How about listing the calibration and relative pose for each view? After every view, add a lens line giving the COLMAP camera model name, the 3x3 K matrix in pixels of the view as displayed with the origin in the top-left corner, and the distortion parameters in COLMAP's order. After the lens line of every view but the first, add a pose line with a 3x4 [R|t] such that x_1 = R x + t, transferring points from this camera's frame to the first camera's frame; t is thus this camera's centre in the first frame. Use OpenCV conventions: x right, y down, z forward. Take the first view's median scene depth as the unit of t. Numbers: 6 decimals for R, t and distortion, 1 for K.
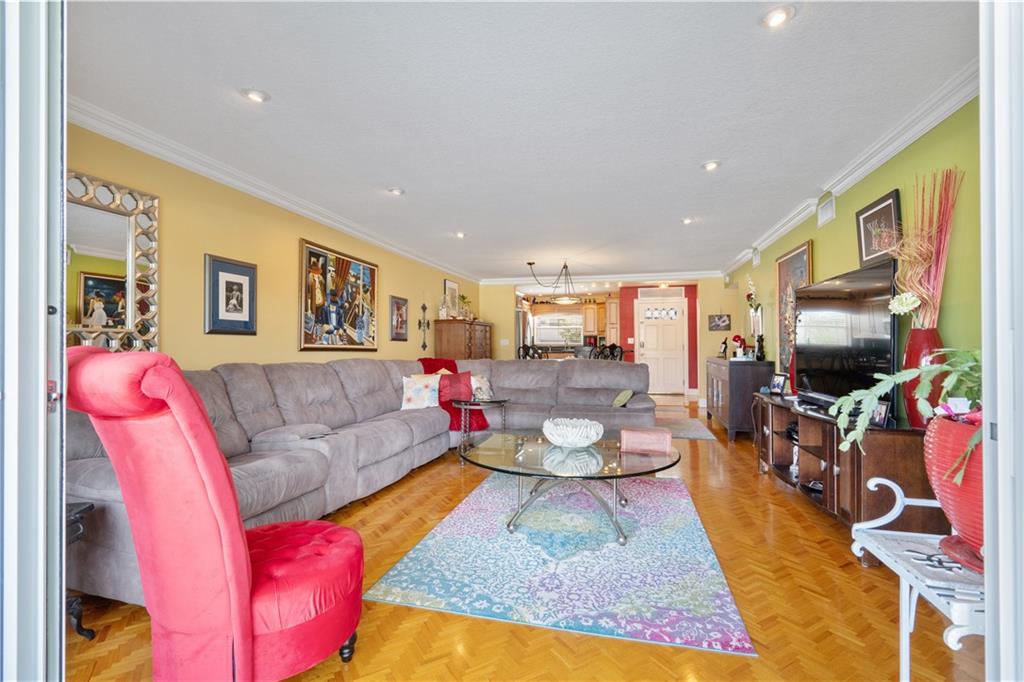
lens RADIAL K [[473.0, 0, 507.3], [0, 473.0, 342.8], [0, 0, 1]] dist [0.001713, -0.000110]
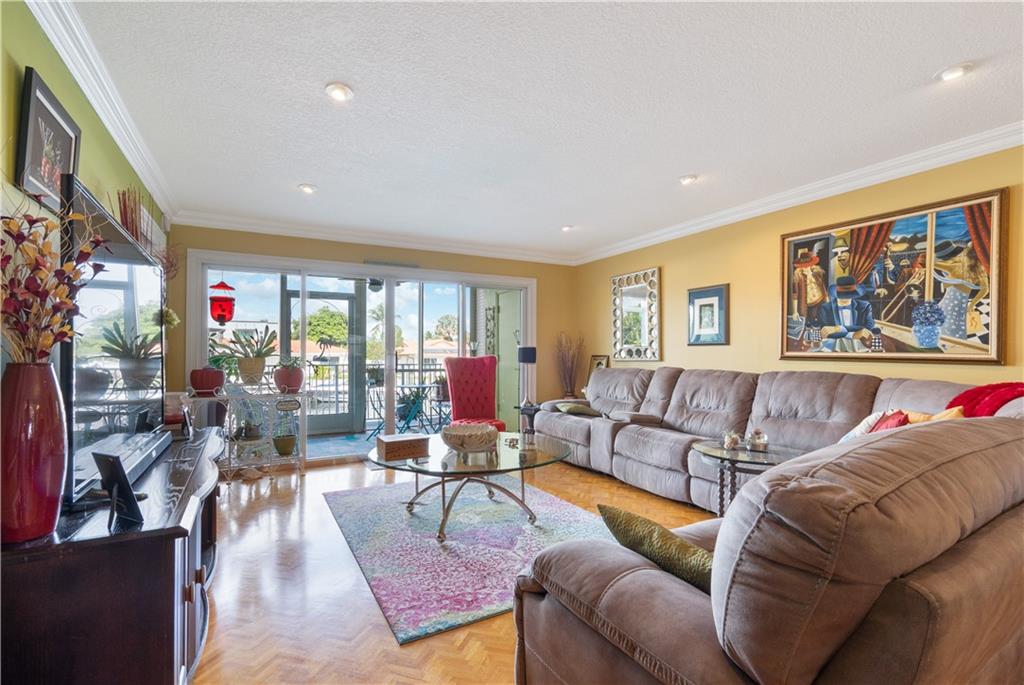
lens RADIAL K [[473.0, 0, 510.0], [0, 473.0, 350.1], [0, 0, 1]] dist [0.001713, -0.000110]
pose [[-0.737904, -0.005920, -0.674879, 0.509600], [0.005695, 0.999871, -0.014998, 0.008610], [0.674881, -0.014910, -0.737776, 1.198075]]
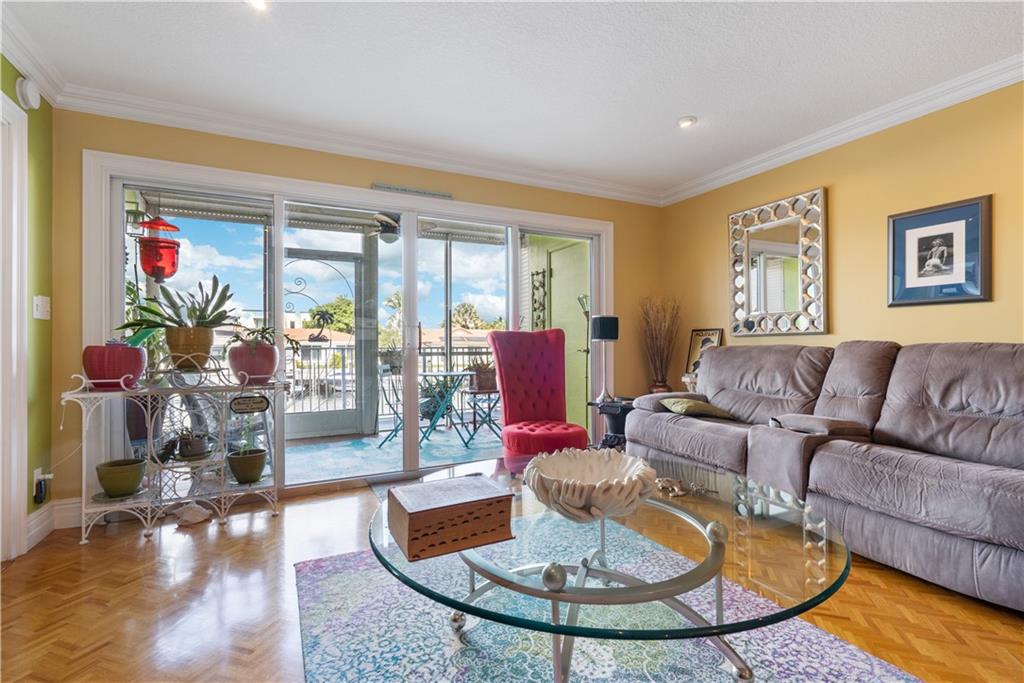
lens RADIAL K [[473.0, 0, 511.6], [0, 473.0, 342.5], [0, 0, 1]] dist [0.001713, -0.000110]
pose [[-0.757838, 0.002810, -0.652436, 0.333711], [0.009383, 0.999934, -0.006591, 0.032813], [0.652375, -0.011117, -0.757815, 0.857092]]
